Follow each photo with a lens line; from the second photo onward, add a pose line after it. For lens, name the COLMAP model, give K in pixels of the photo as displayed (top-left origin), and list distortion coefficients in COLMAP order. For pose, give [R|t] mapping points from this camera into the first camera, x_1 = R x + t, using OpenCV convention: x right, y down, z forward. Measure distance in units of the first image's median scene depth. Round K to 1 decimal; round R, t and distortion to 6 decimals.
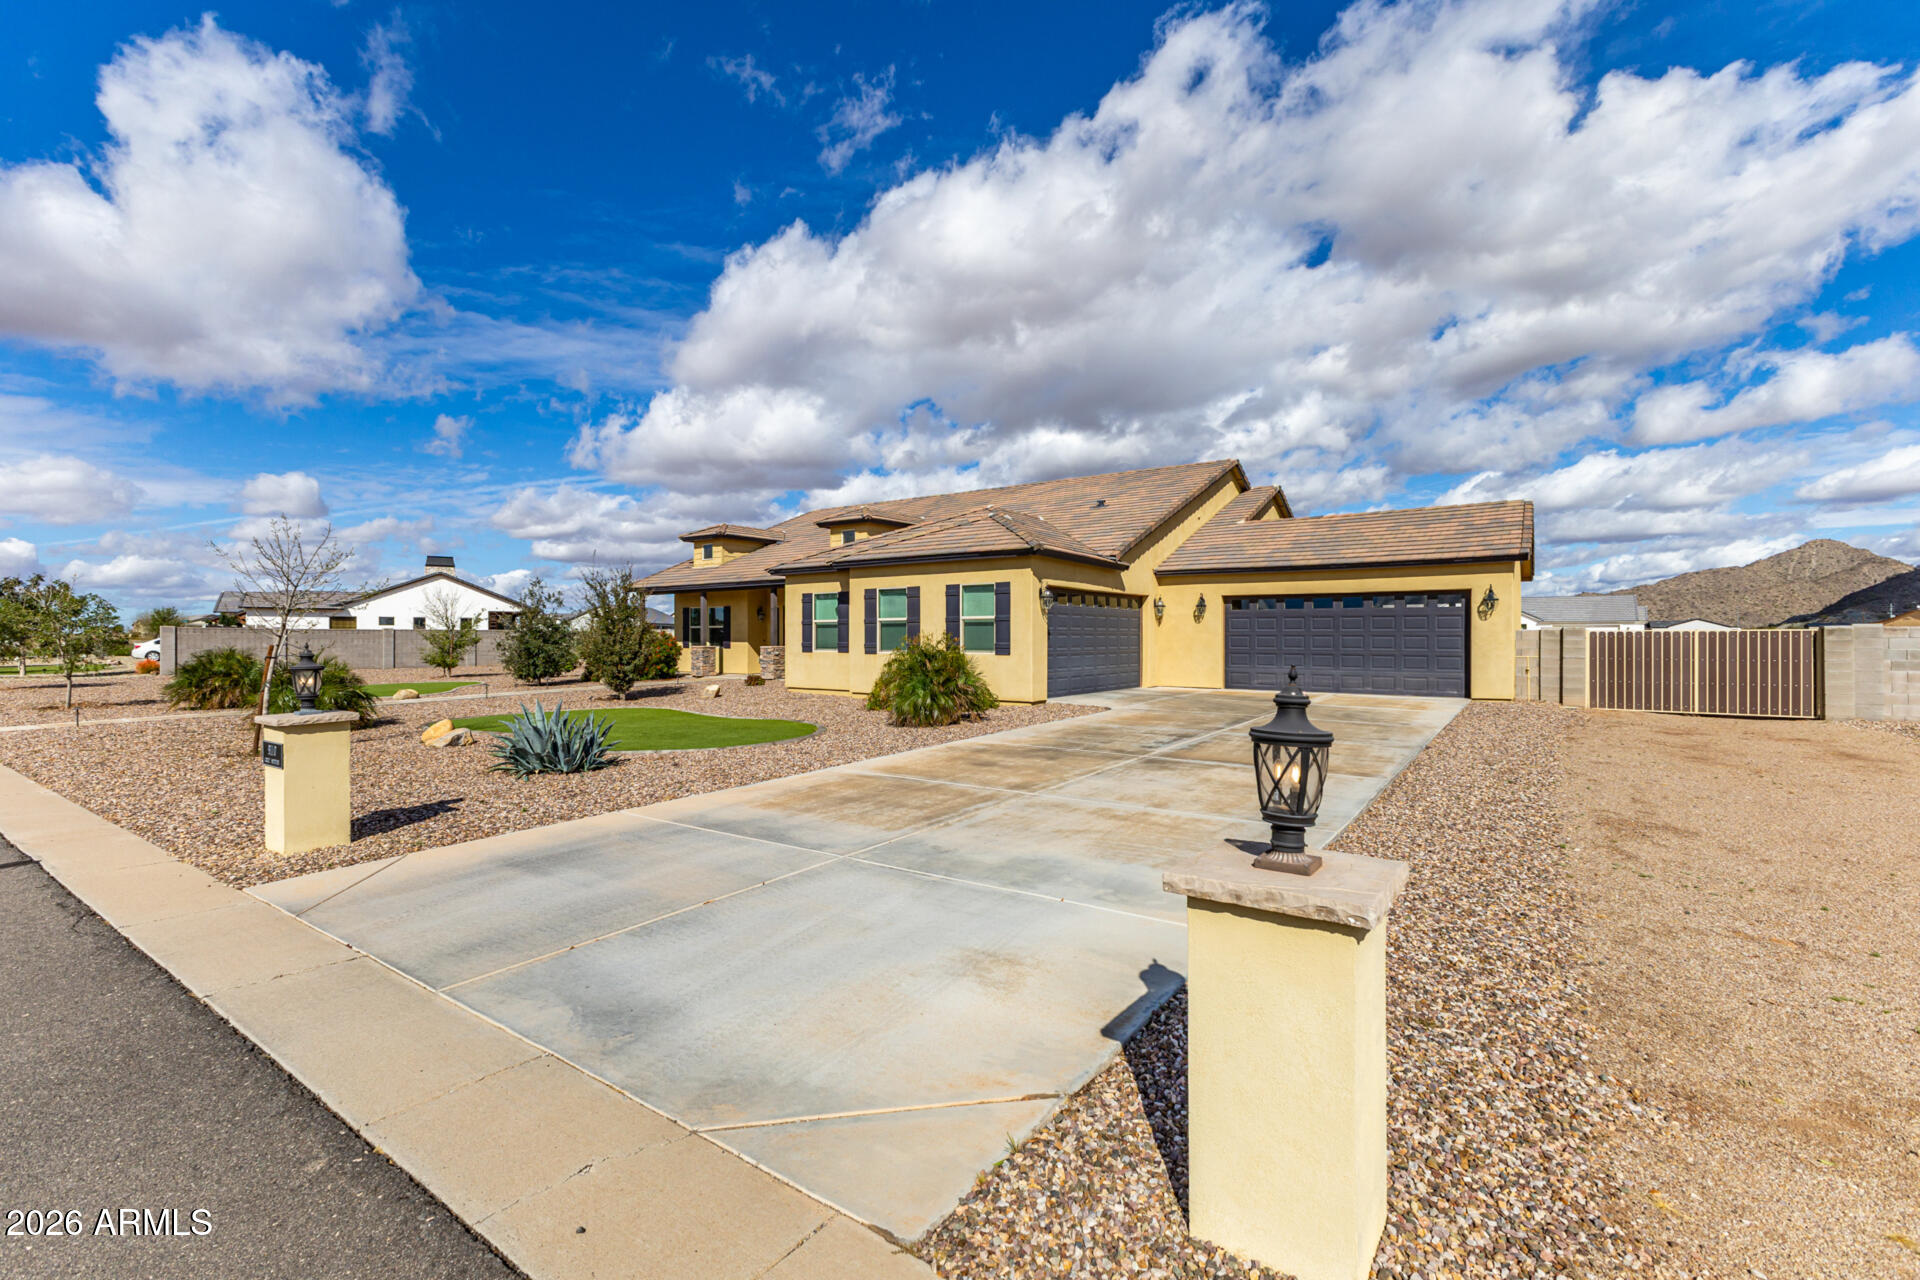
lens RADIAL K [[836.8, 0, 975.5], [0, 836.8, 640.0], [0, 0, 1]] dist [-0.001024, -0.000245]
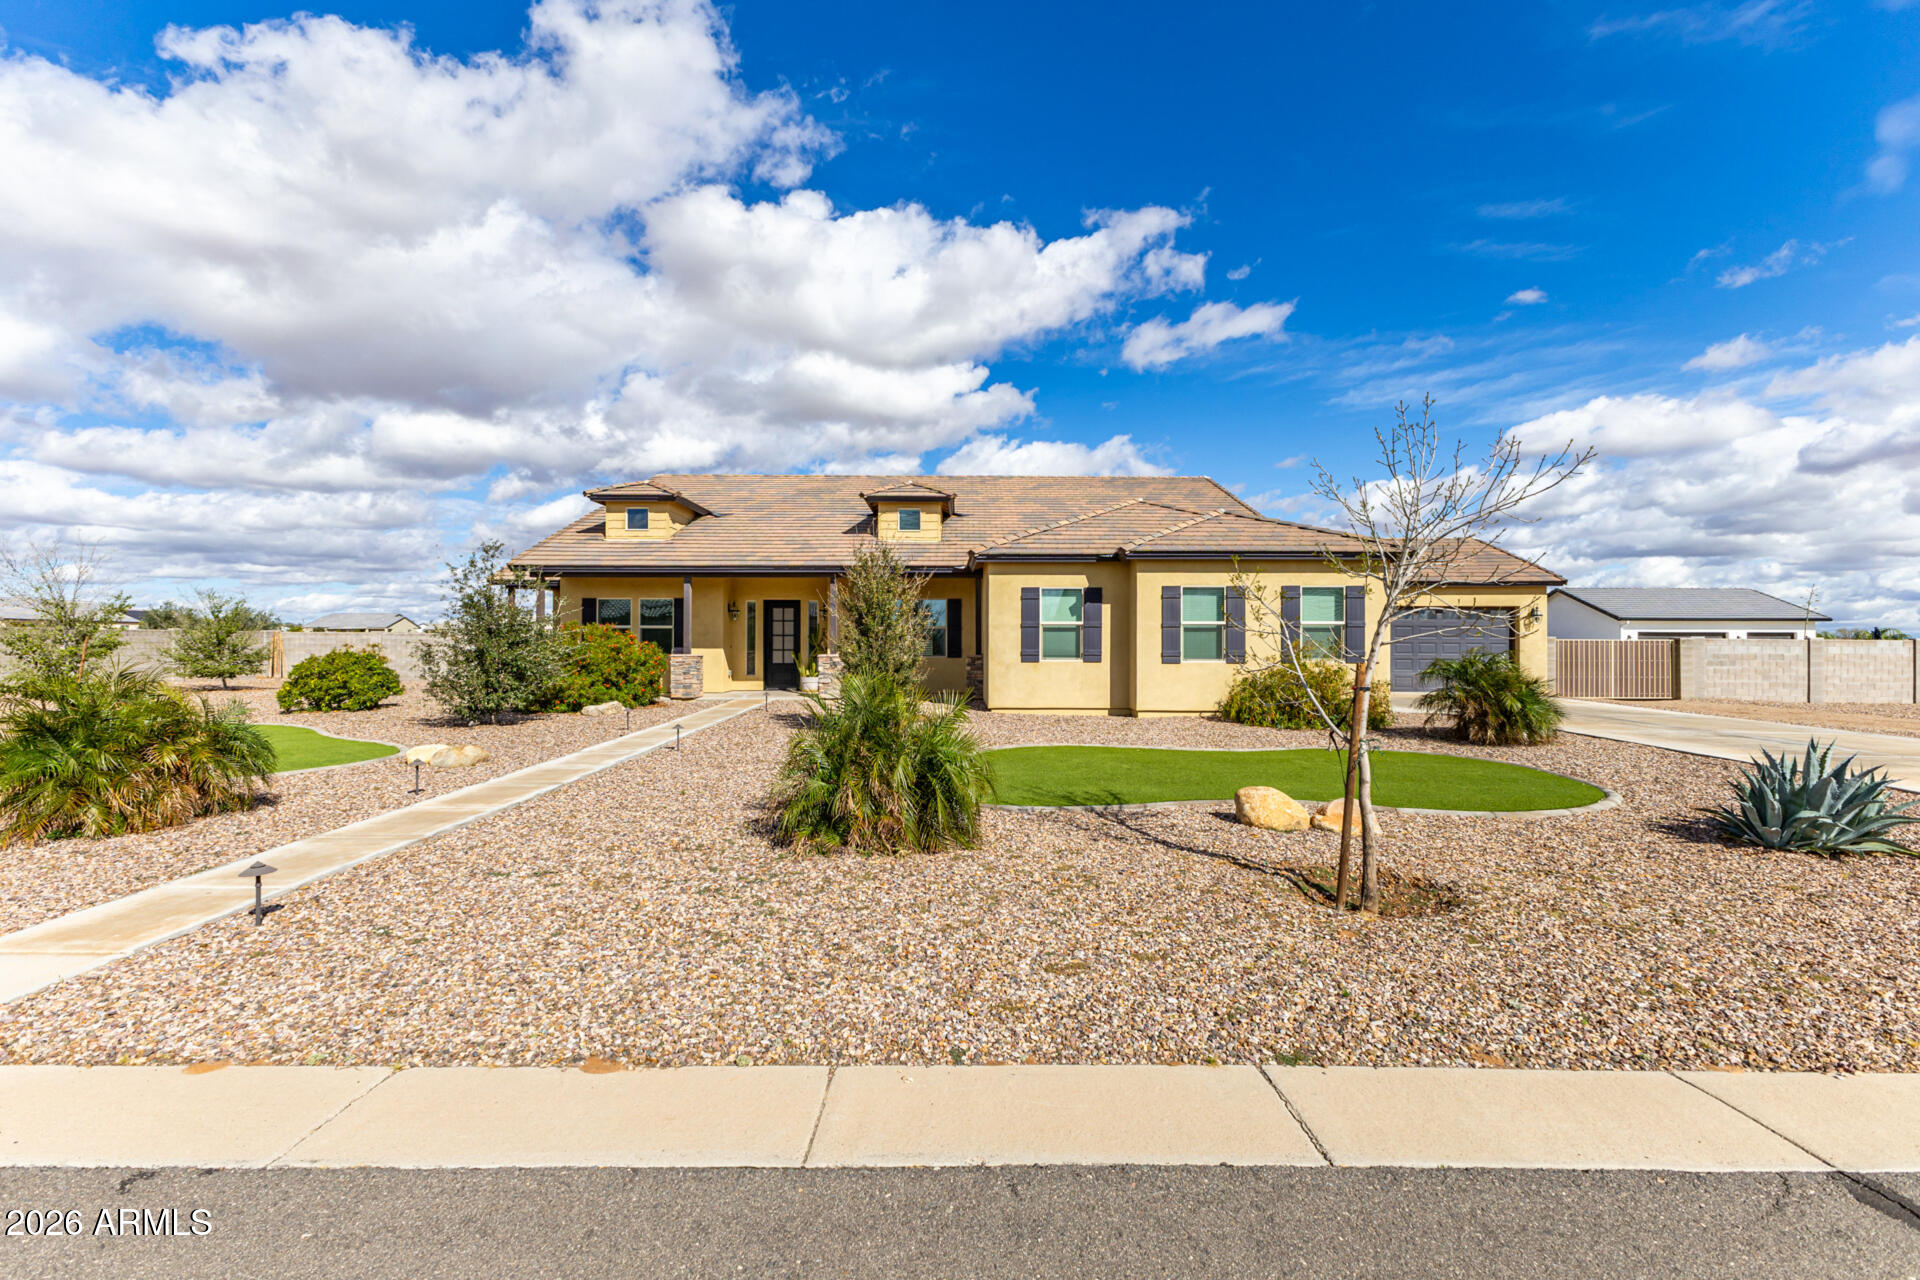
lens RADIAL K [[836.8, 0, 961.4], [0, 836.8, 634.1], [0, 0, 1]] dist [-0.001024, -0.000245]
pose [[0.817411, 0.008157, 0.575997, -0.716534], [-0.001472, 0.999926, -0.012071, -0.001885], [-0.576053, 0.009019, 0.817362, 0.393335]]
